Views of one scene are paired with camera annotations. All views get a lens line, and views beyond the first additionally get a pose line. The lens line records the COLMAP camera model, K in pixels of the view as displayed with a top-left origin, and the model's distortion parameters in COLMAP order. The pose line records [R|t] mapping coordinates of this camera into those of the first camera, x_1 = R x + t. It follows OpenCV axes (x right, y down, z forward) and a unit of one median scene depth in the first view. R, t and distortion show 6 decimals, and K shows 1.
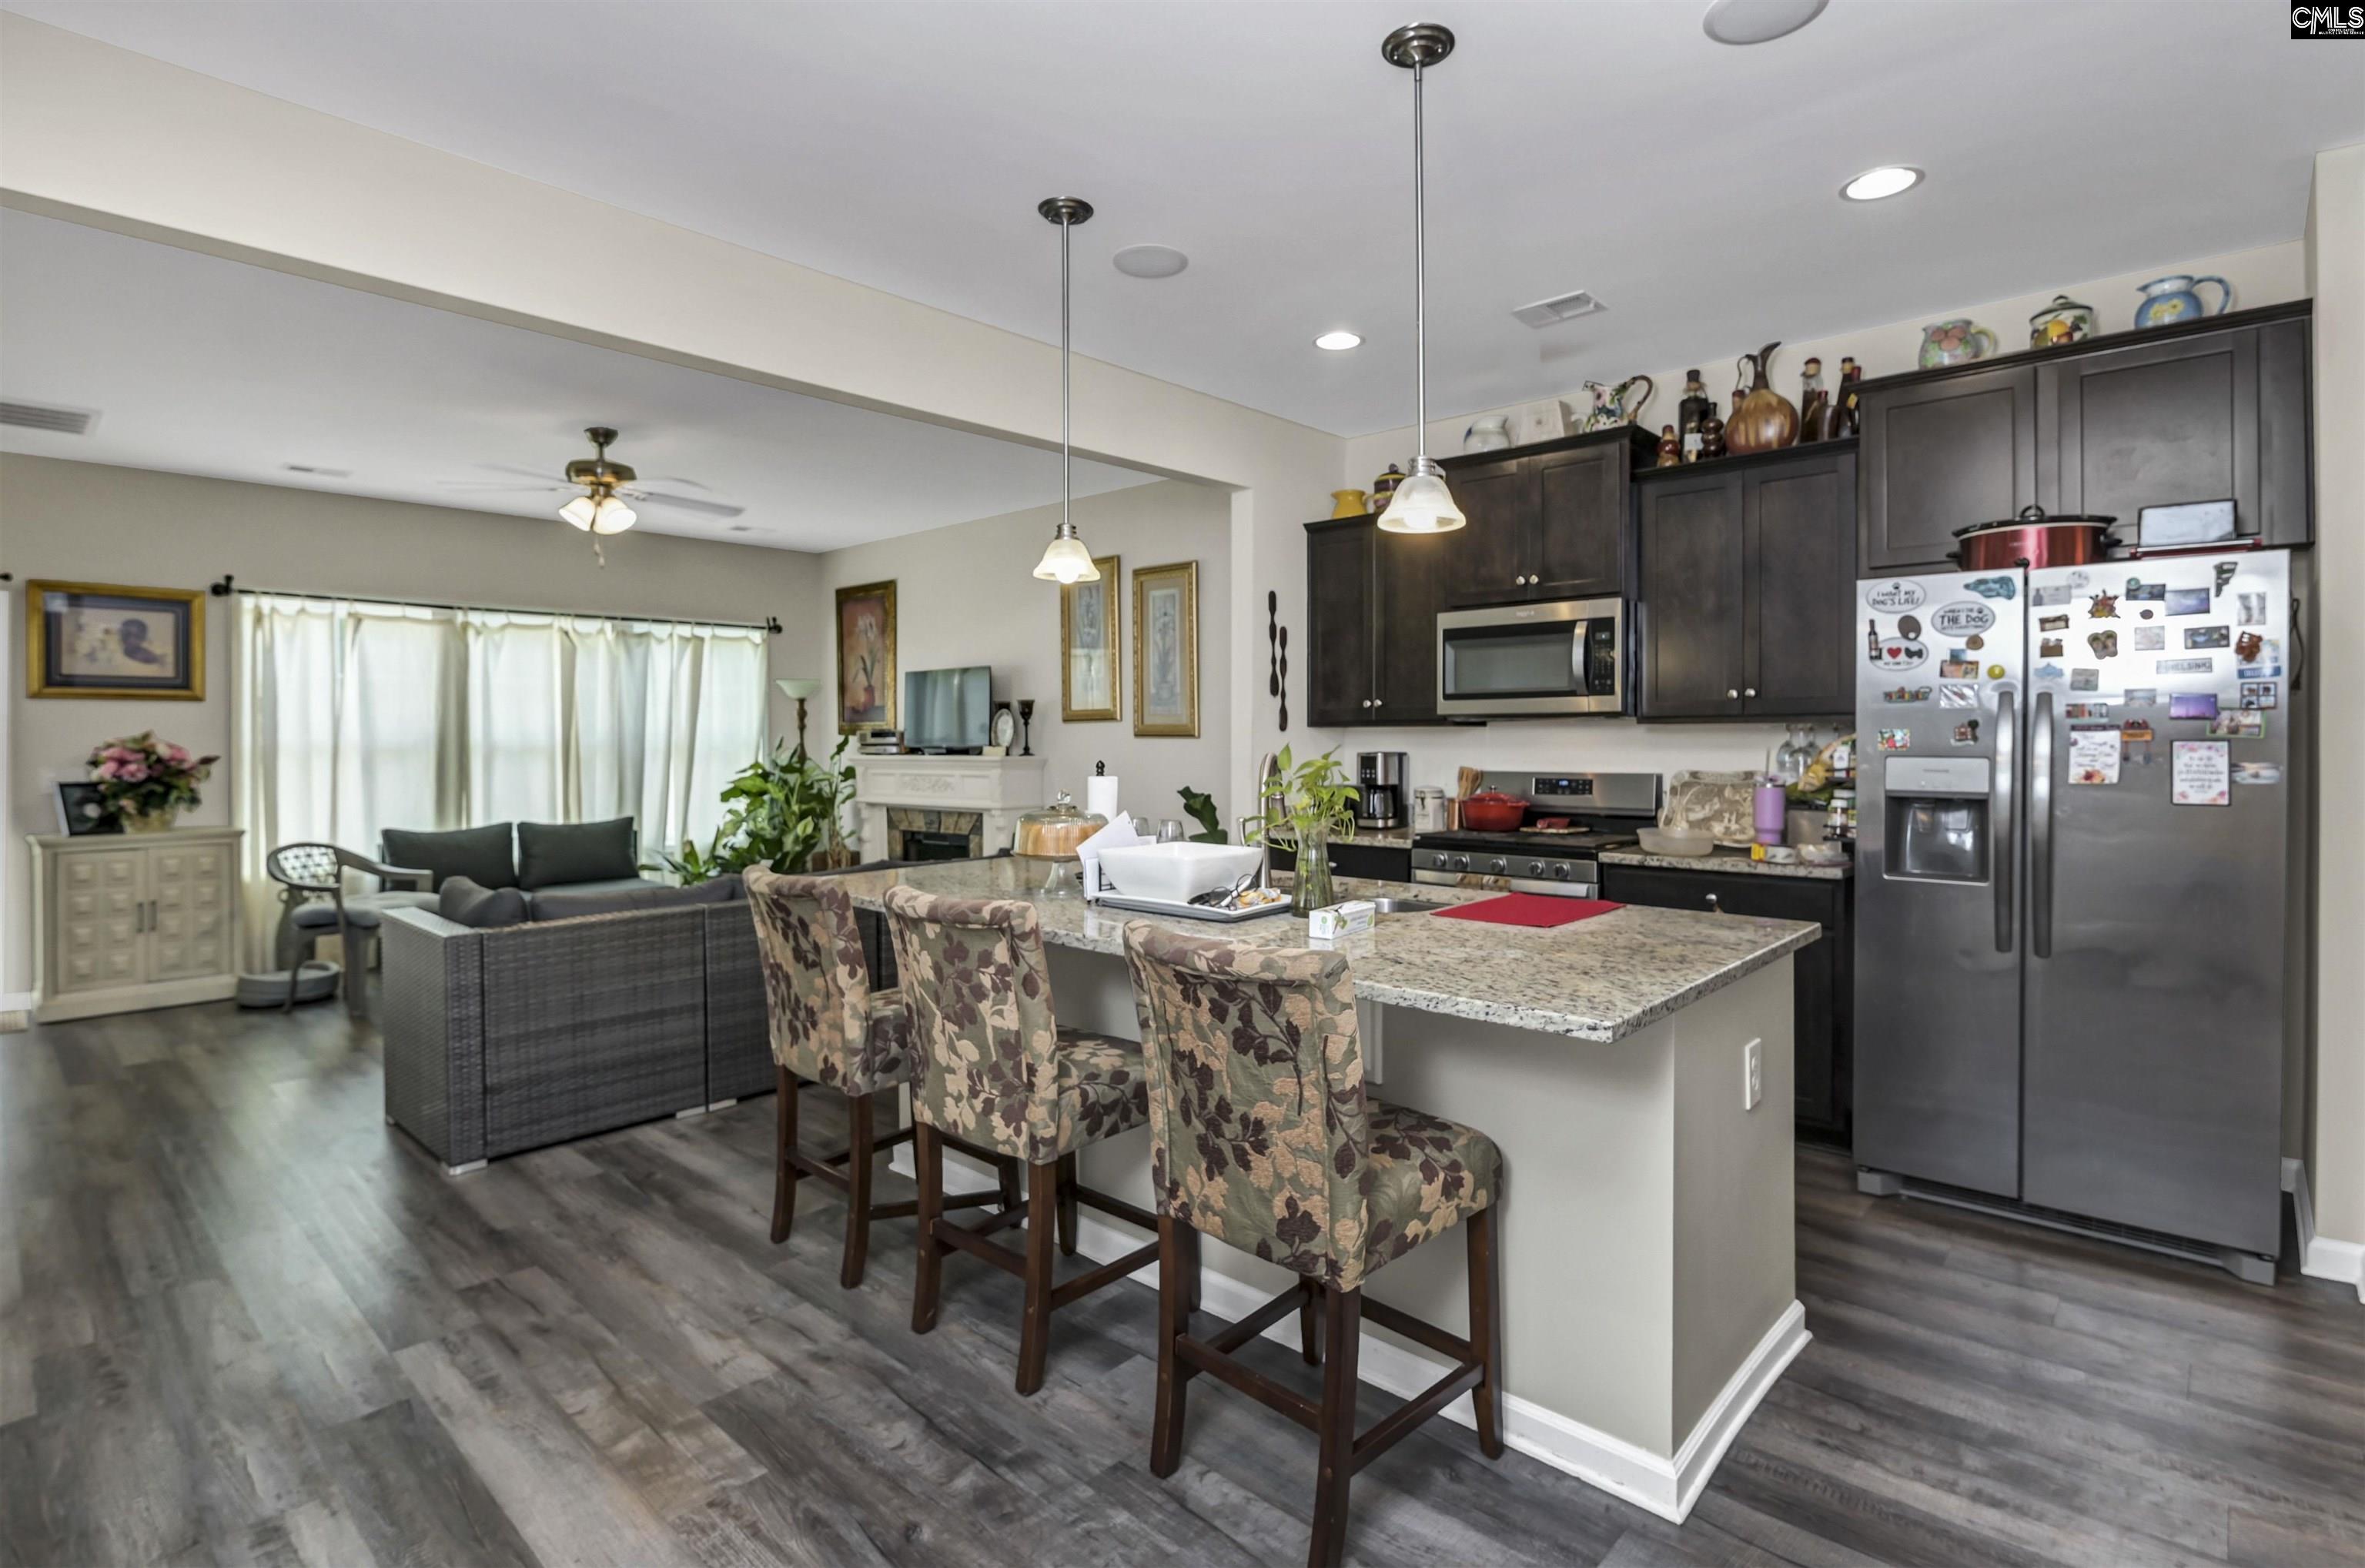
lens RADIAL K [[1149.1, 0, 1186.5], [0, 1149.1, 763.9], [0, 0, 1]] dist [-0.002316, 0.000716]
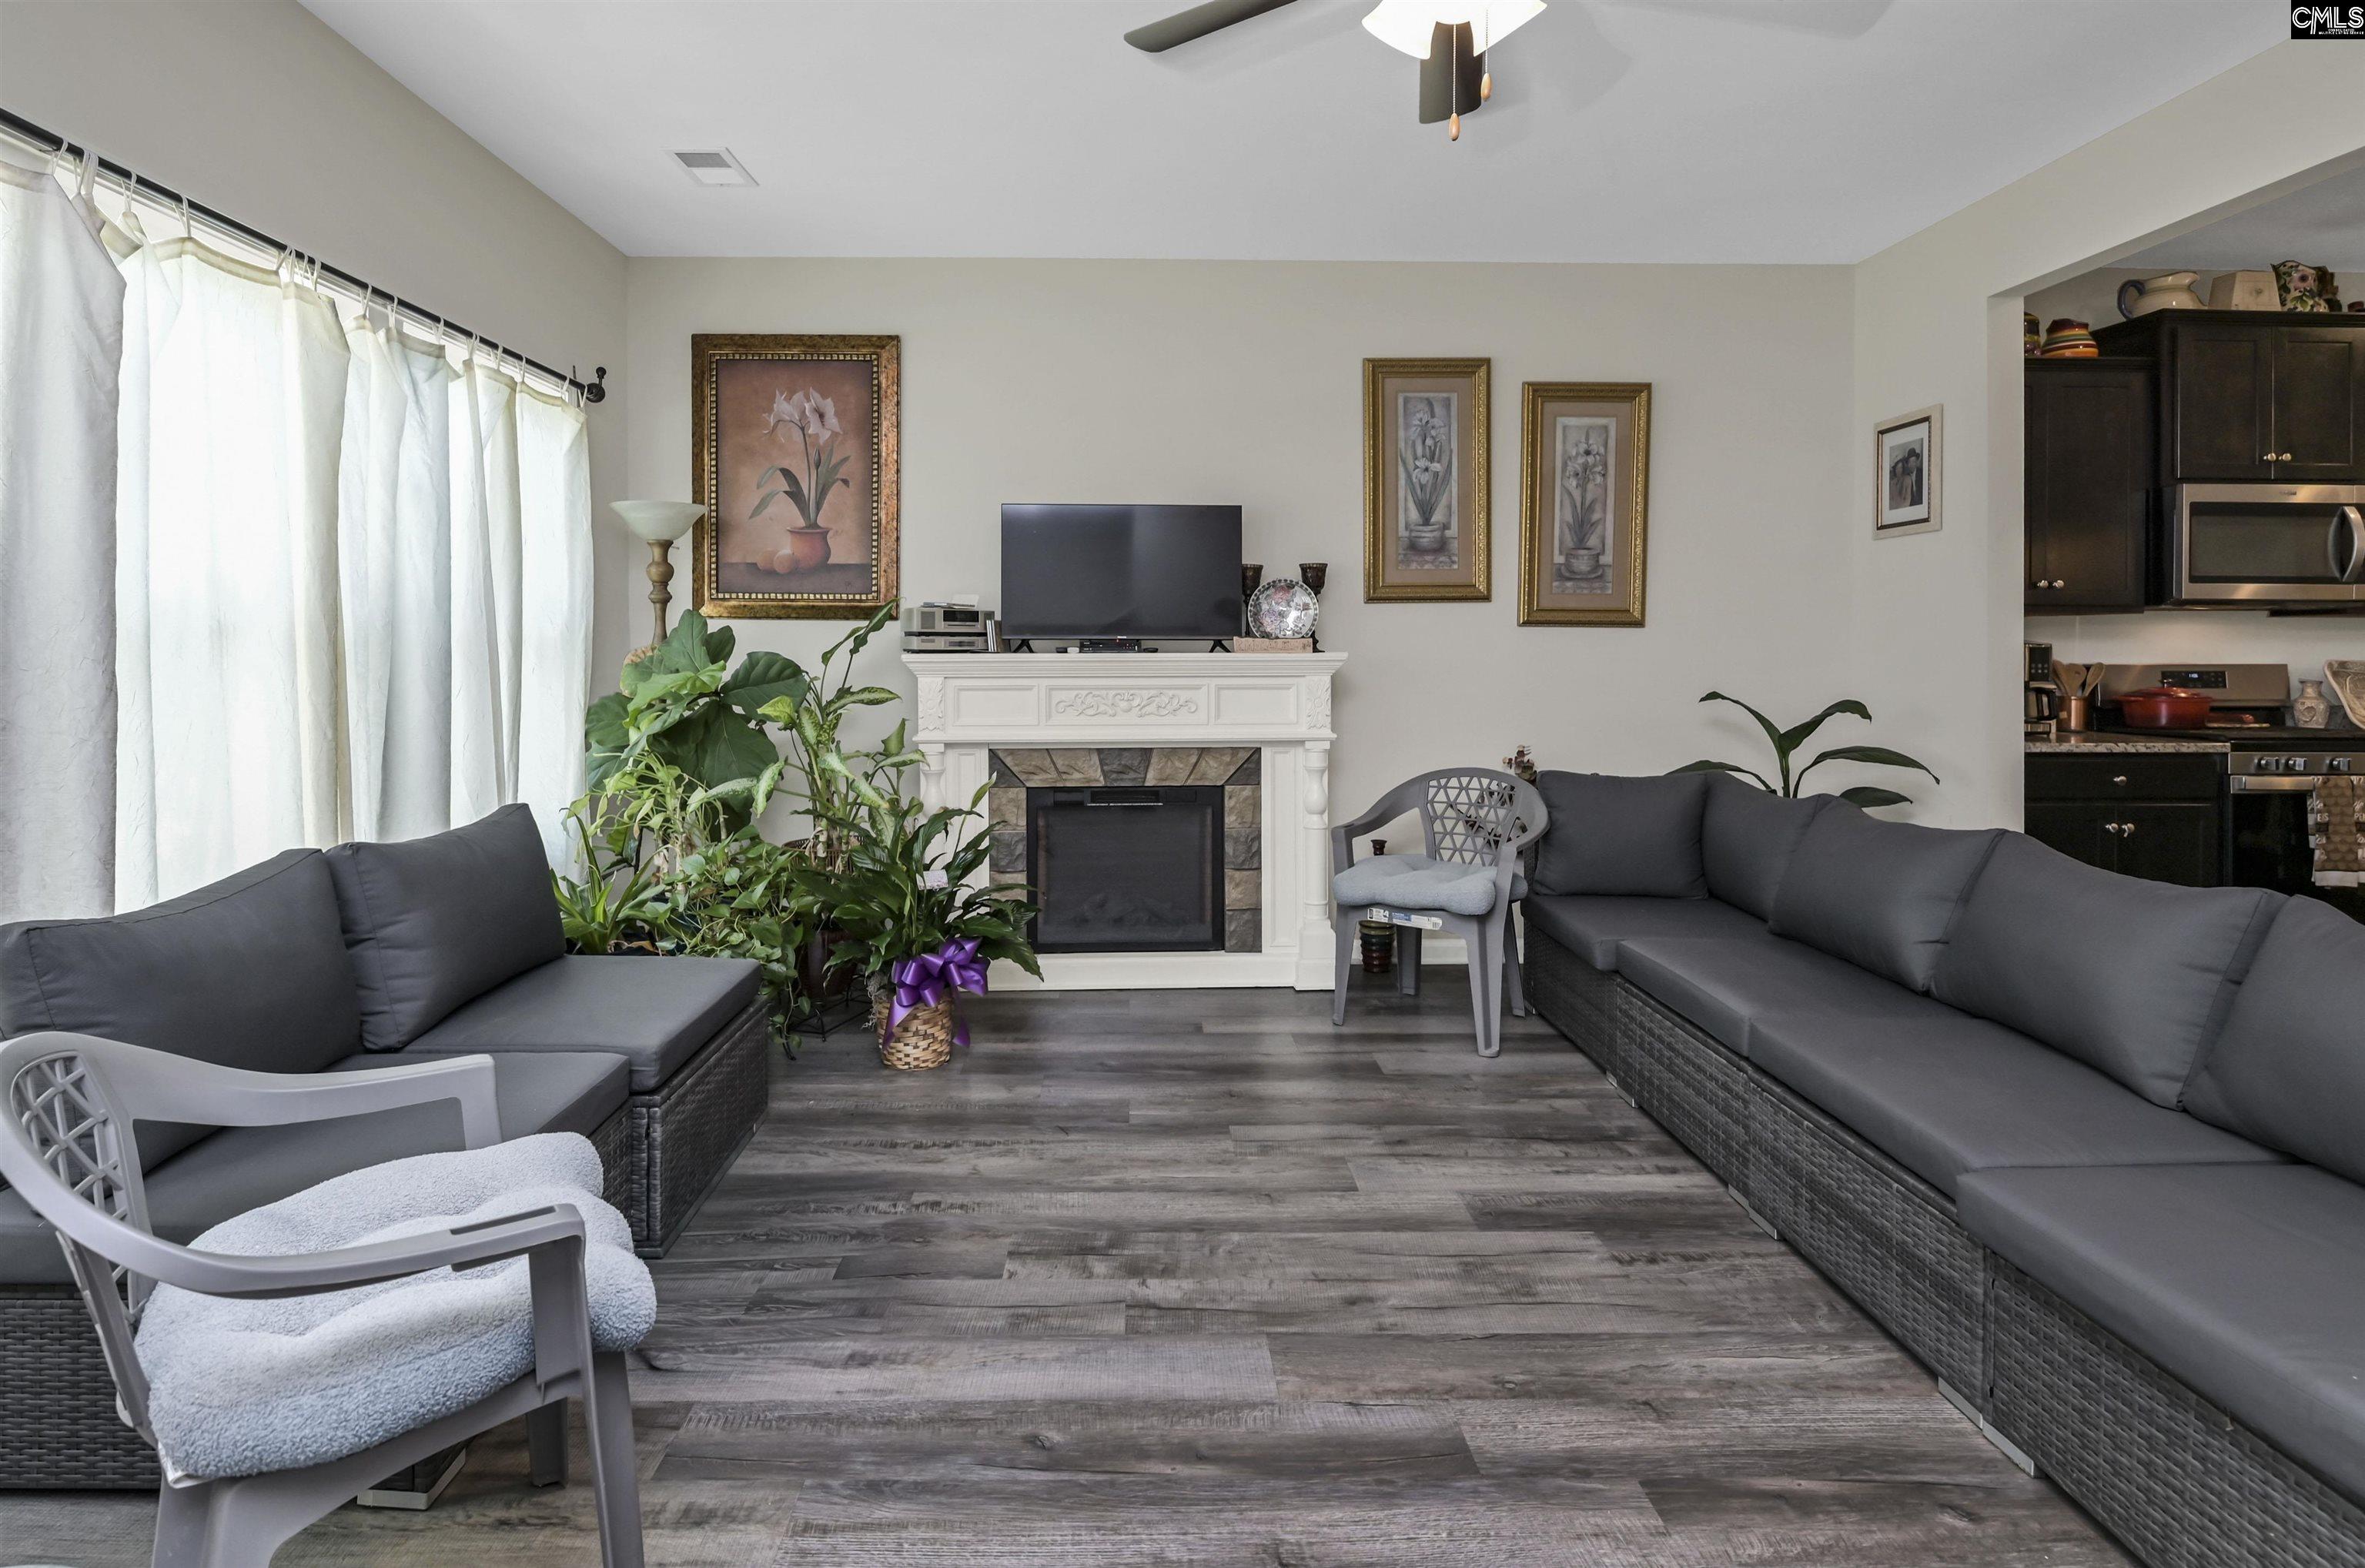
lens RADIAL K [[1149.1, 0, 1158.9], [0, 1149.1, 670.3], [0, 0, 1]] dist [-0.002316, 0.000716]
pose [[0.724227, -0.008100, 0.689514, -0.642309], [0.011476, 0.999934, -0.000307, 0.001909], [-0.689466, 0.008135, 0.724272, 0.608878]]
